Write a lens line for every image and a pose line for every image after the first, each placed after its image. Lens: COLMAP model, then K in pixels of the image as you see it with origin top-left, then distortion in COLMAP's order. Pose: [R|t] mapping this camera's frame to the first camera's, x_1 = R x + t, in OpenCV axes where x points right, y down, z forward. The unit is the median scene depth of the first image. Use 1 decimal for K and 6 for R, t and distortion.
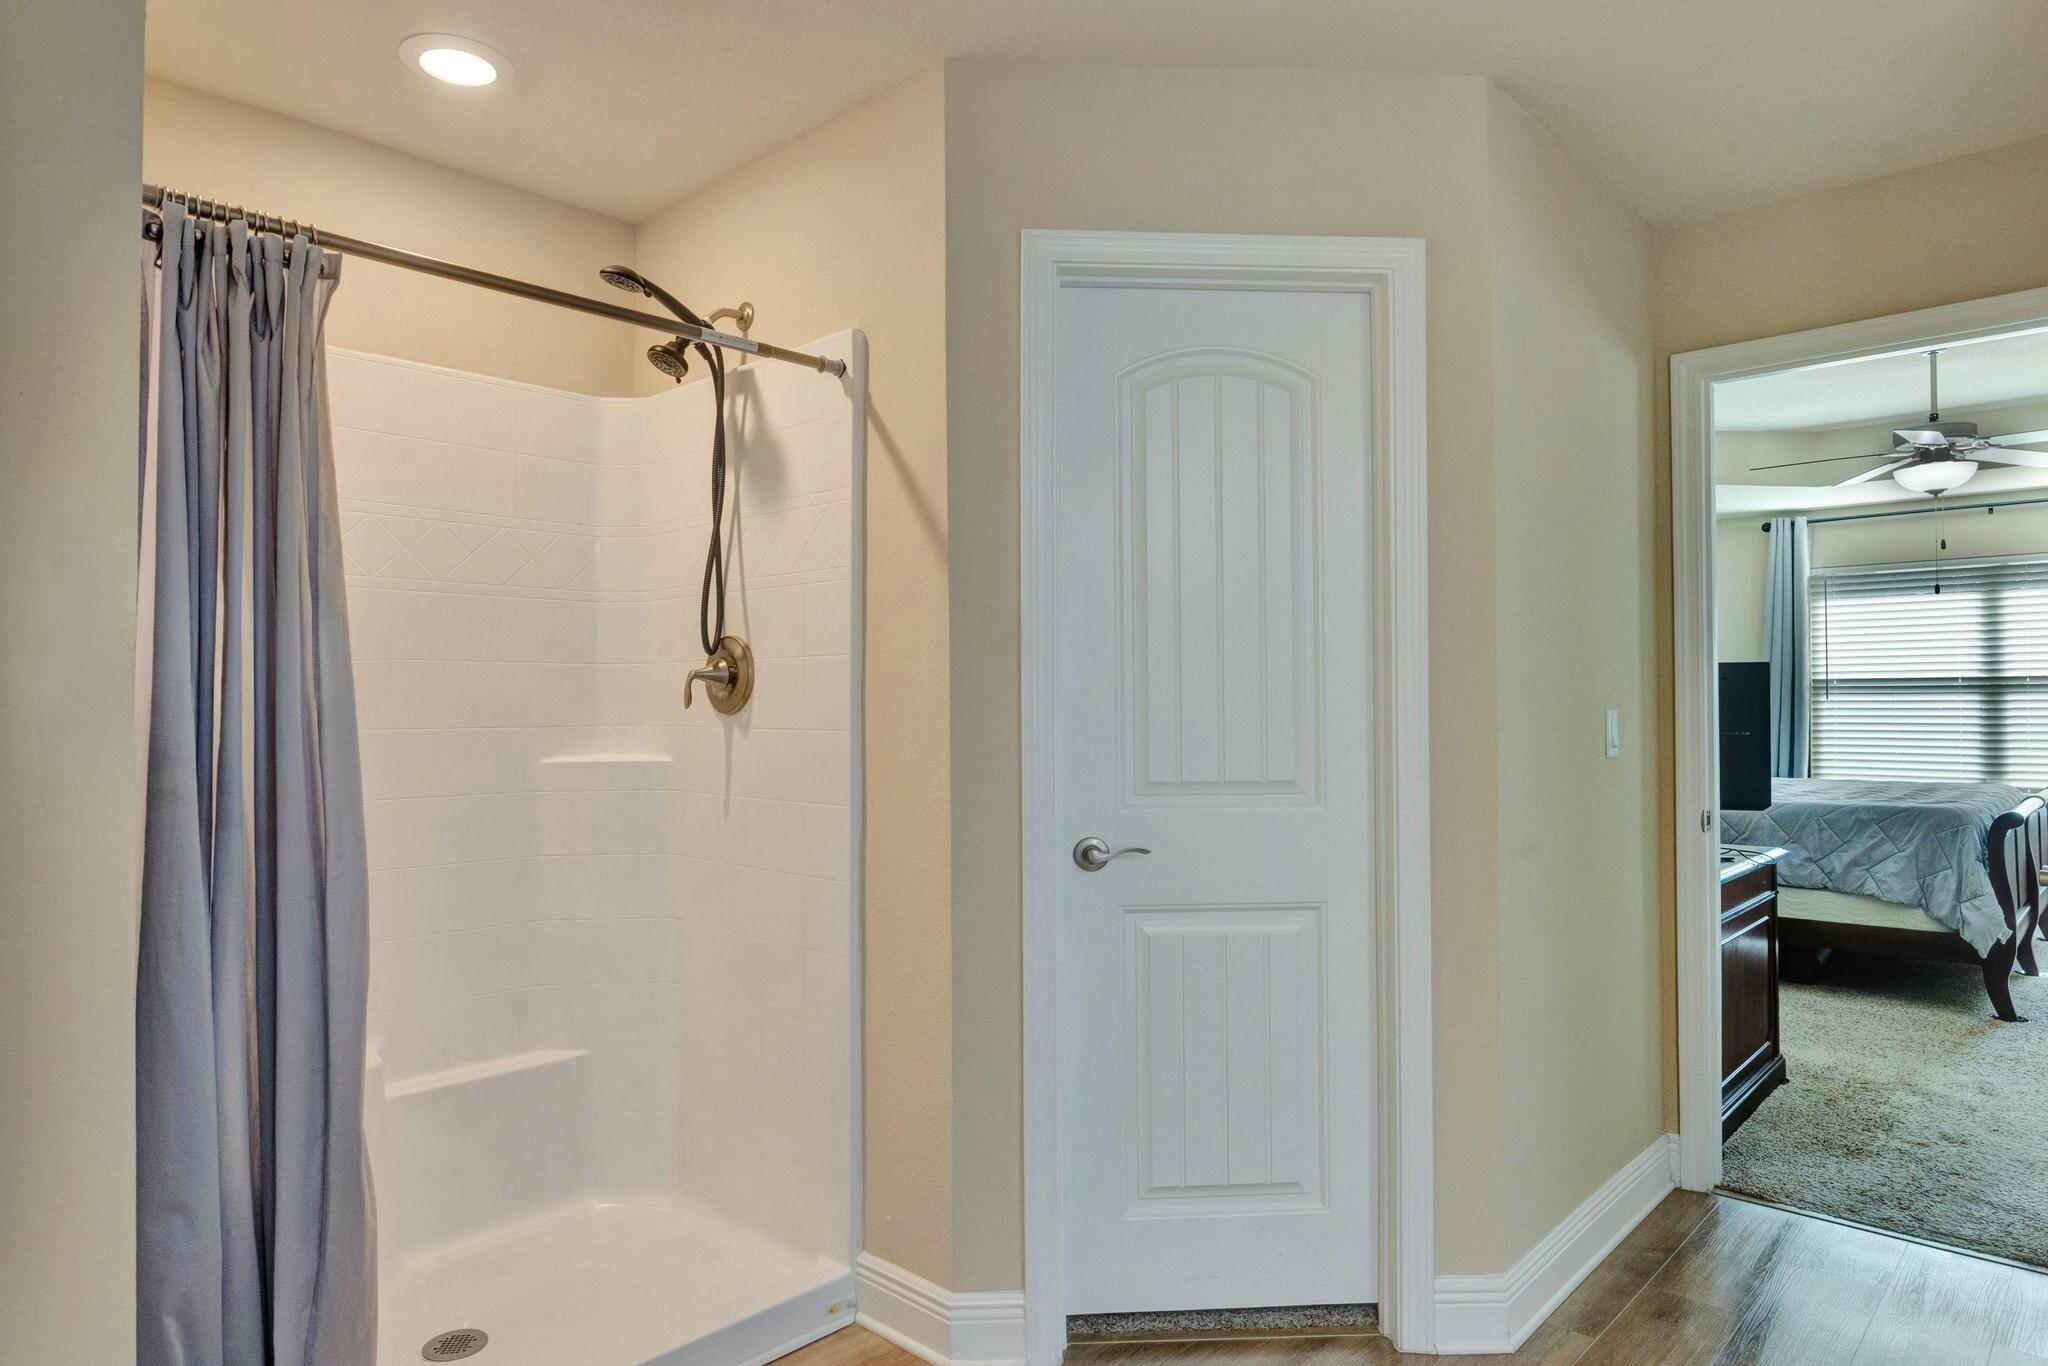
lens RADIAL K [[1206.6, 0, 1037.4], [0, 1206.6, 698.9], [0, 0, 1]] dist [-0.001240, -0.001455]
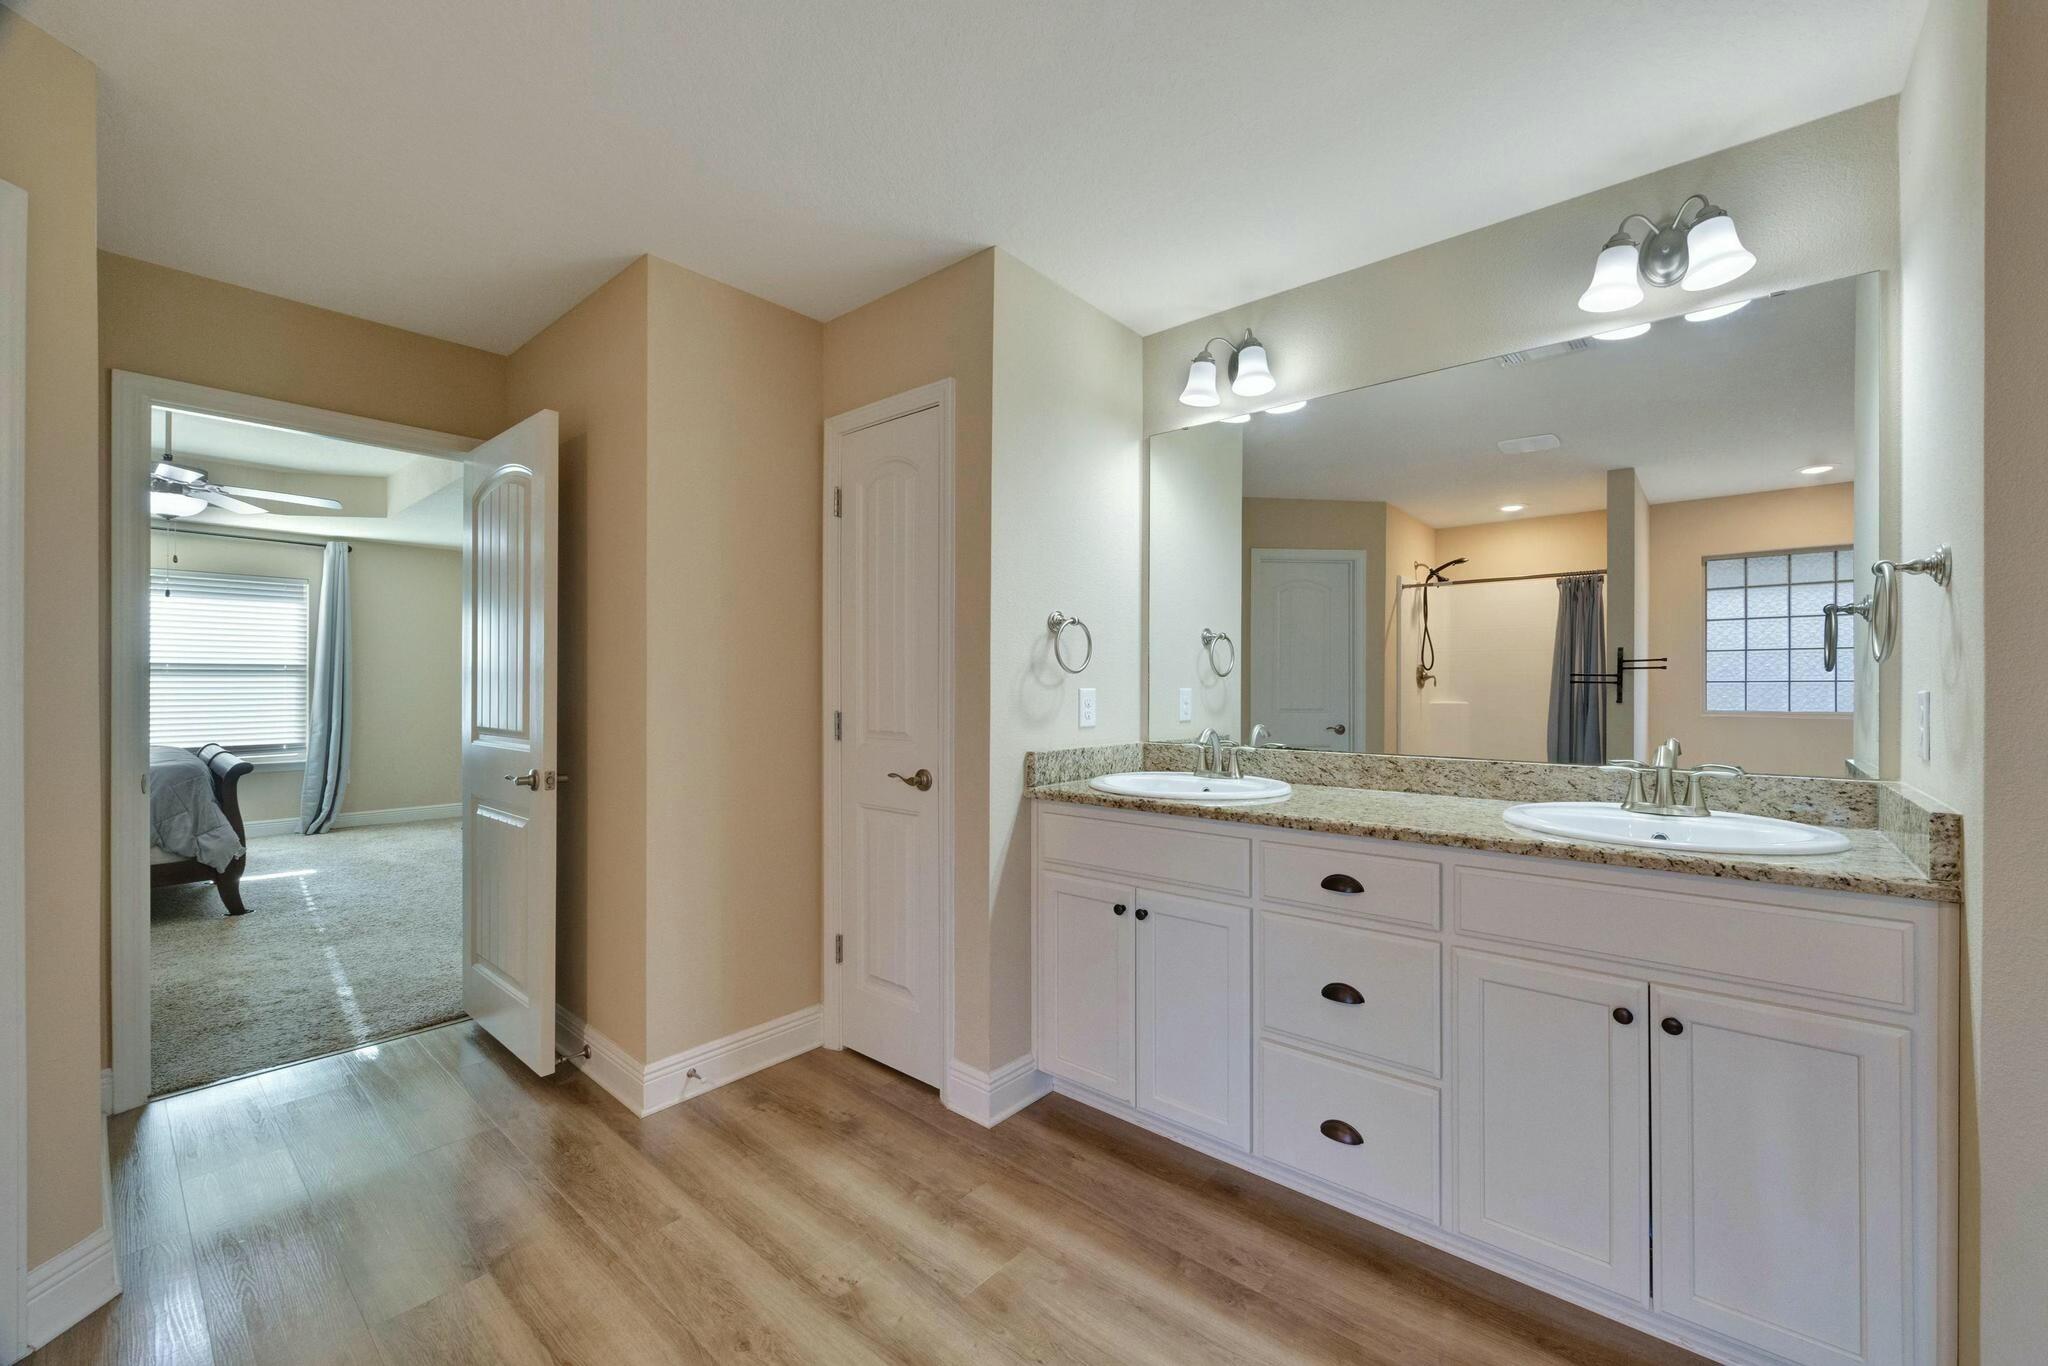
lens RADIAL K [[827.9, 0, 1075.3], [0, 827.9, 658.0], [0, 0, 1]] dist [-0.002571, -0.000075]
pose [[-0.054124, 0.035940, 0.997887, -0.180203], [-0.005628, 0.999325, -0.036297, 0.003653], [-0.998518, -0.007581, -0.053886, 0.095377]]
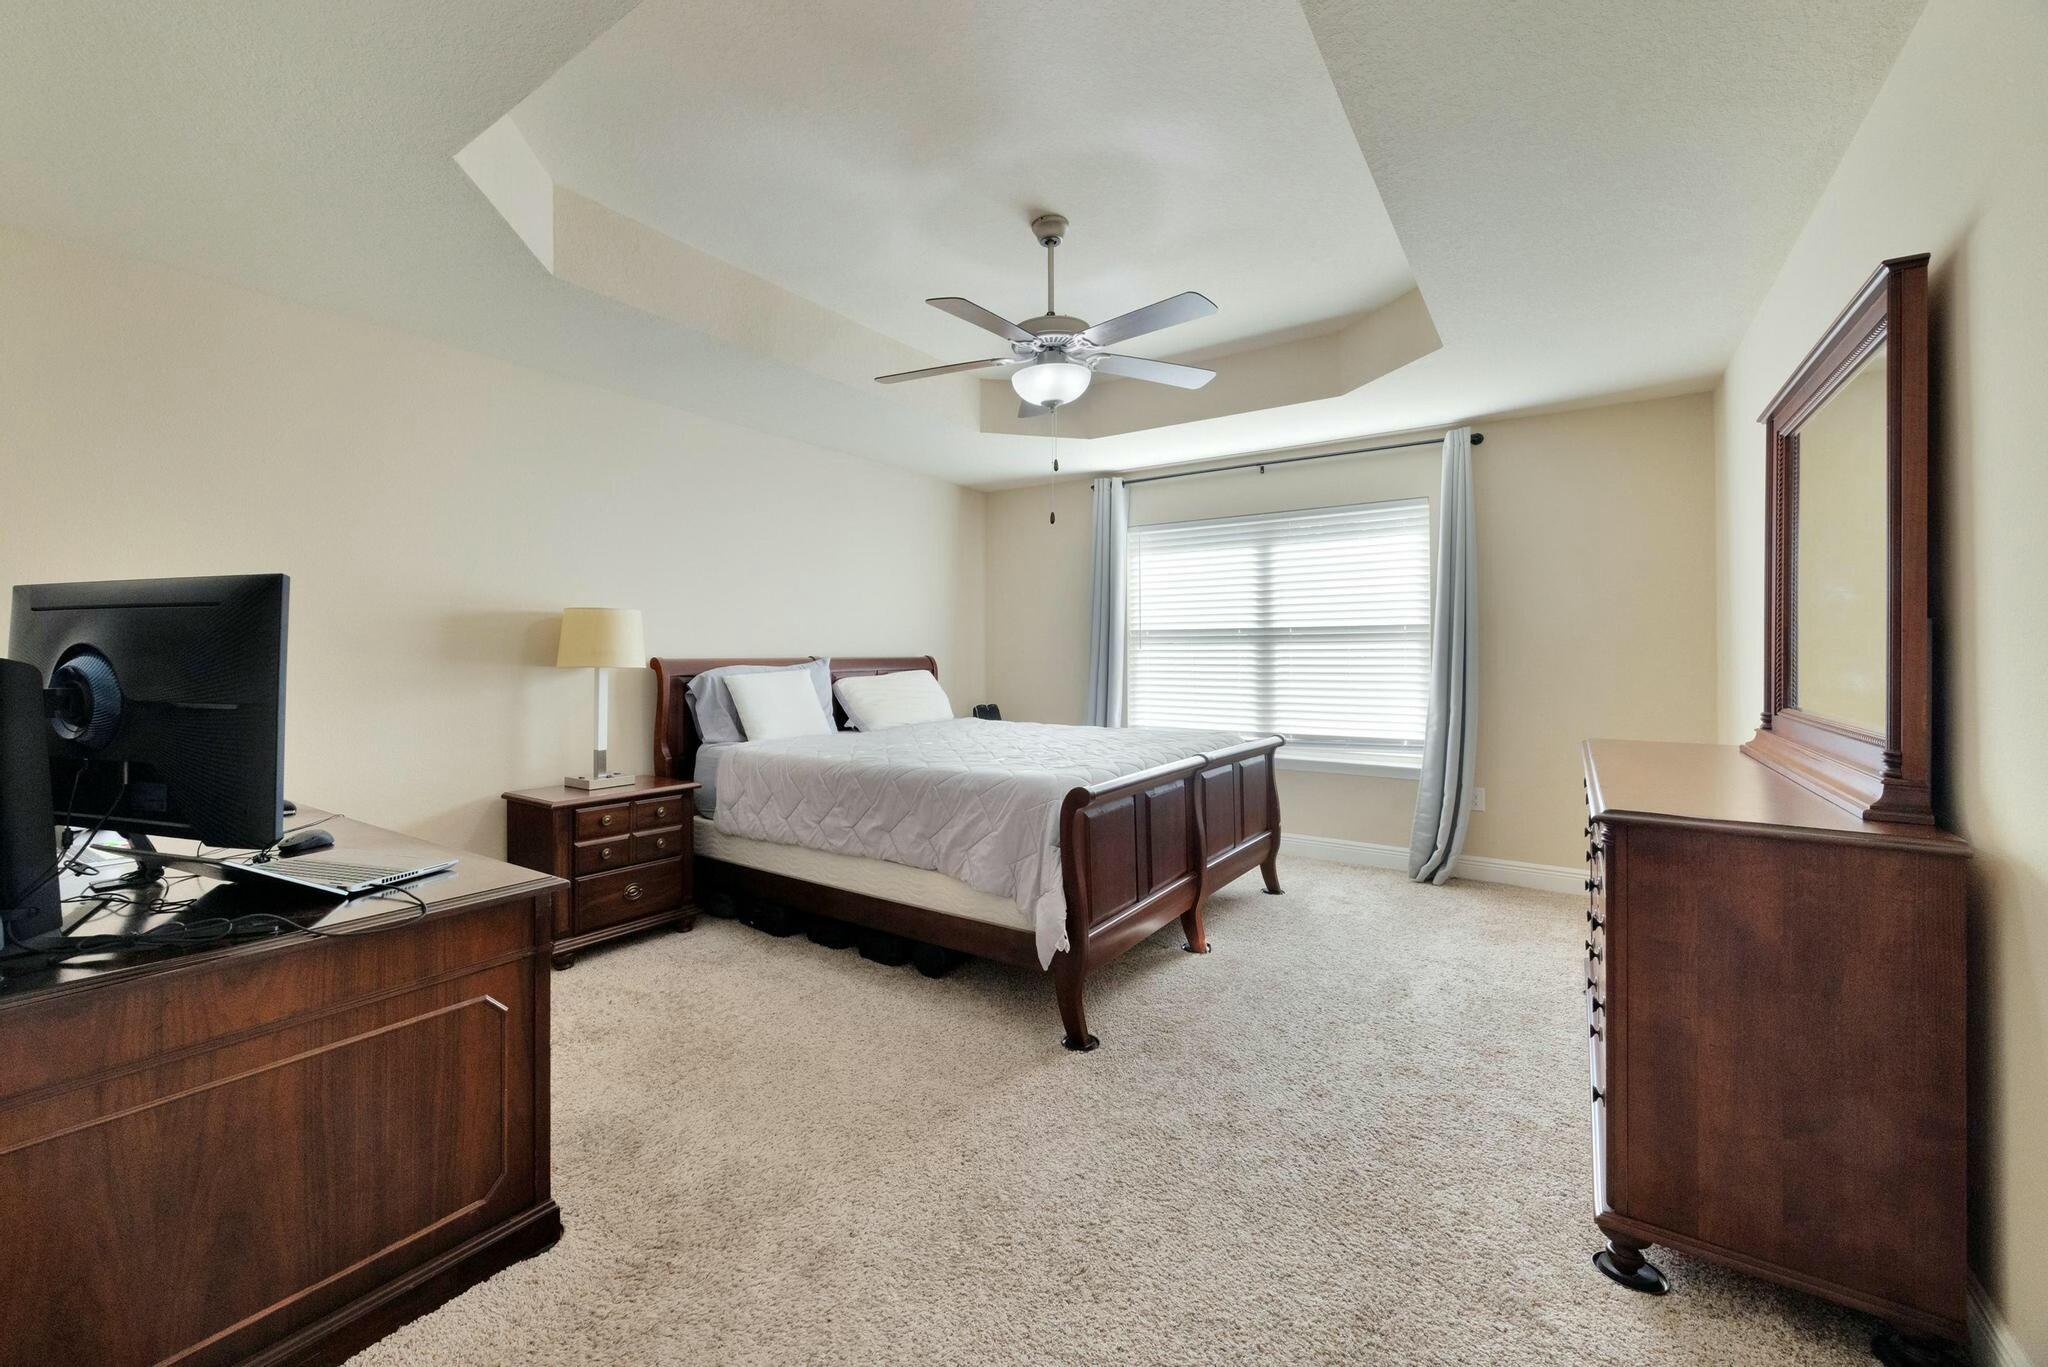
lens RADIAL K [[817.2, 0, 977.4], [0, 817.2, 661.4], [0, 0, 1]] dist [-0.001121, -0.000061]
pose [[0.992700, -0.000868, 0.120606, 0.640071], [-0.000591, 0.999927, 0.012064, 0.003717], [-0.120608, -0.012047, 0.992627, 0.447142]]
